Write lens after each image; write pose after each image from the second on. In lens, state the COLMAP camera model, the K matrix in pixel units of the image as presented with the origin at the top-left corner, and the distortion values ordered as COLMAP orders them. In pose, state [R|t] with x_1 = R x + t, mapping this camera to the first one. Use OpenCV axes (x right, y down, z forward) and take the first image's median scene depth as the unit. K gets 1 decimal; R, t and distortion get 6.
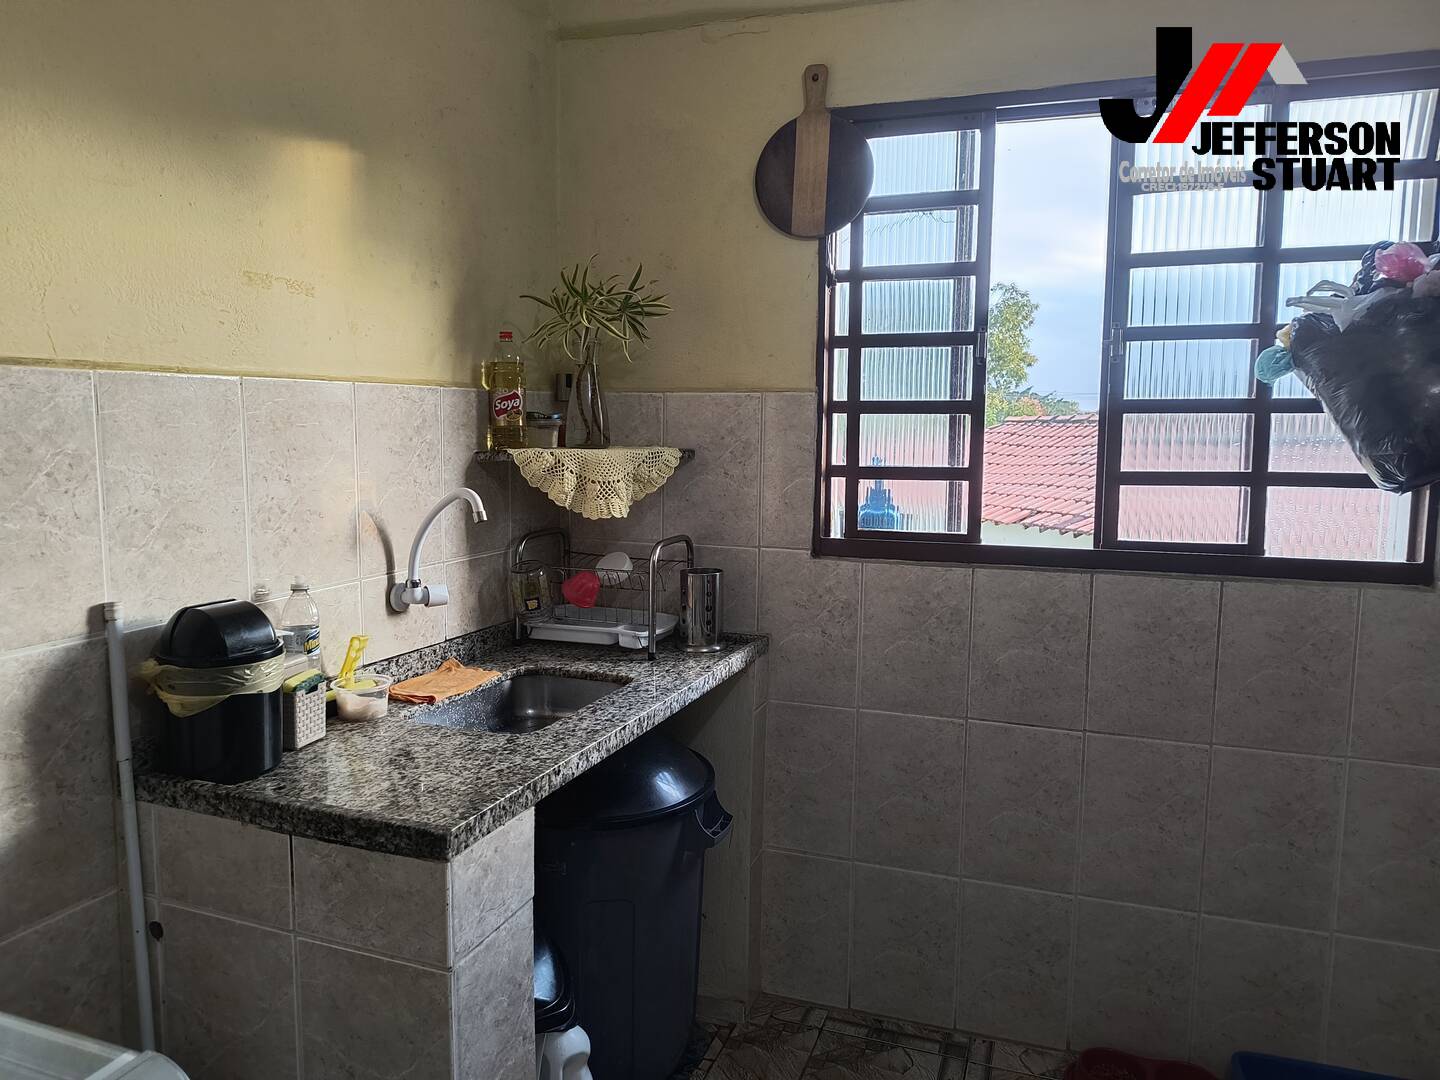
lens RADIAL K [[981.2, 0, 721.6], [0, 981.2, 530.5], [0, 0, 1]] dist [0.040587, -0.046459]
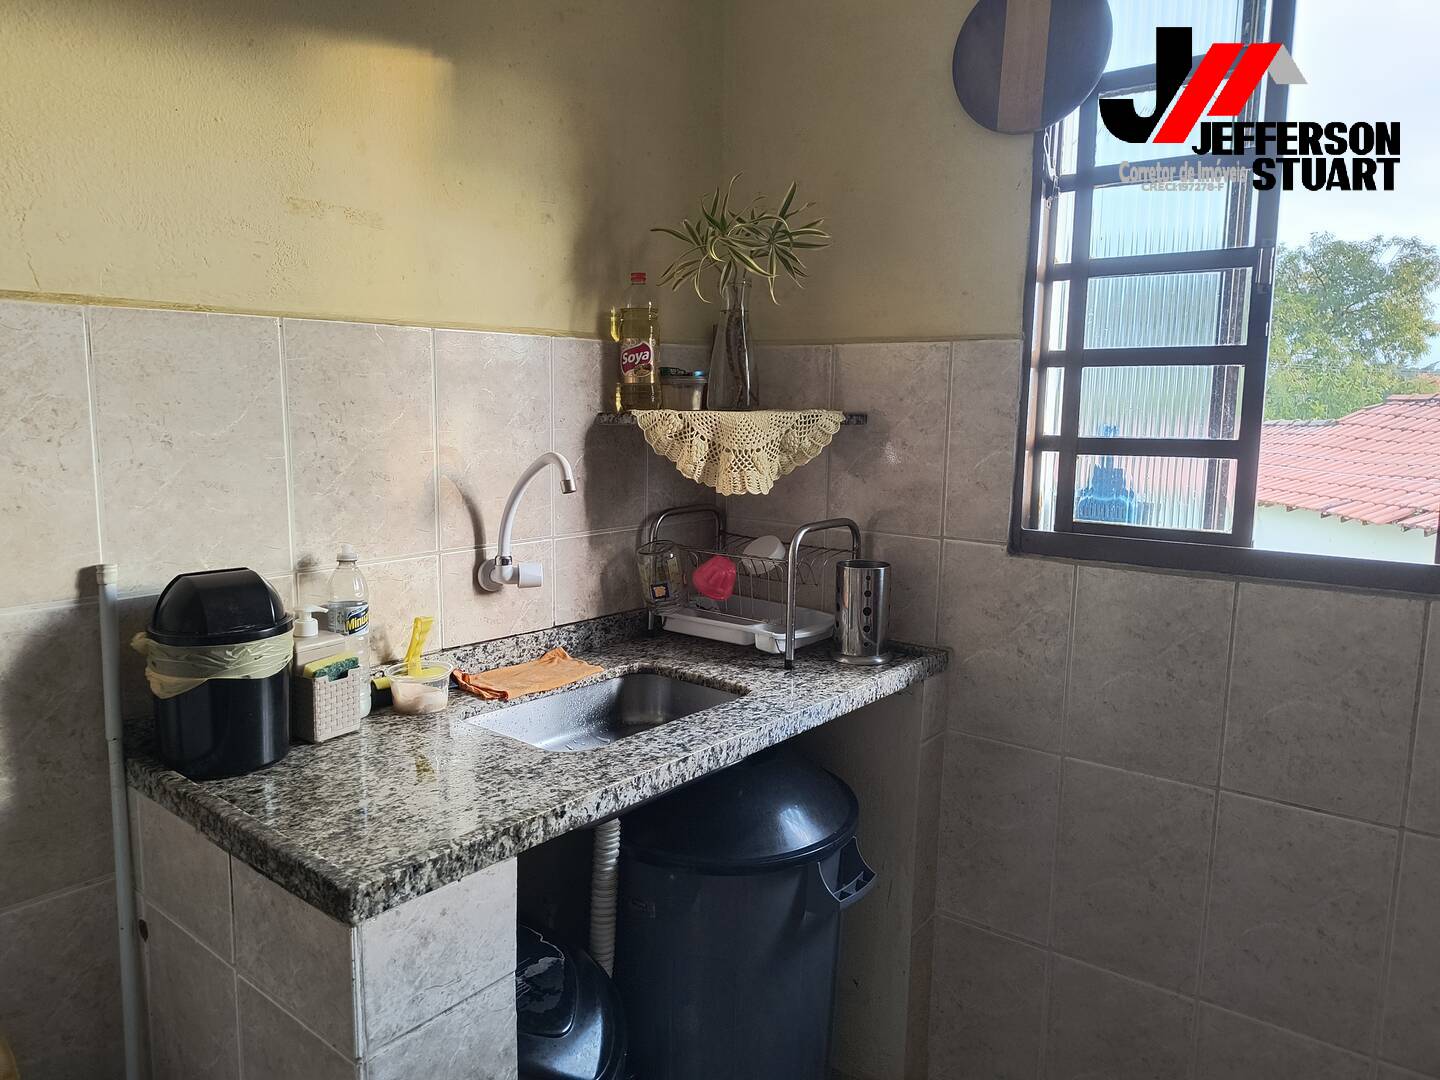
lens RADIAL K [[981.2, 0, 711.1], [0, 981.2, 535.0], [0, 0, 1]] dist [0.040587, -0.046459]
pose [[0.947514, 0.046619, -0.316297, 0.130305], [-0.039177, 0.998786, 0.029851, -0.002053], [0.317305, -0.015893, 0.948190, 0.215807]]
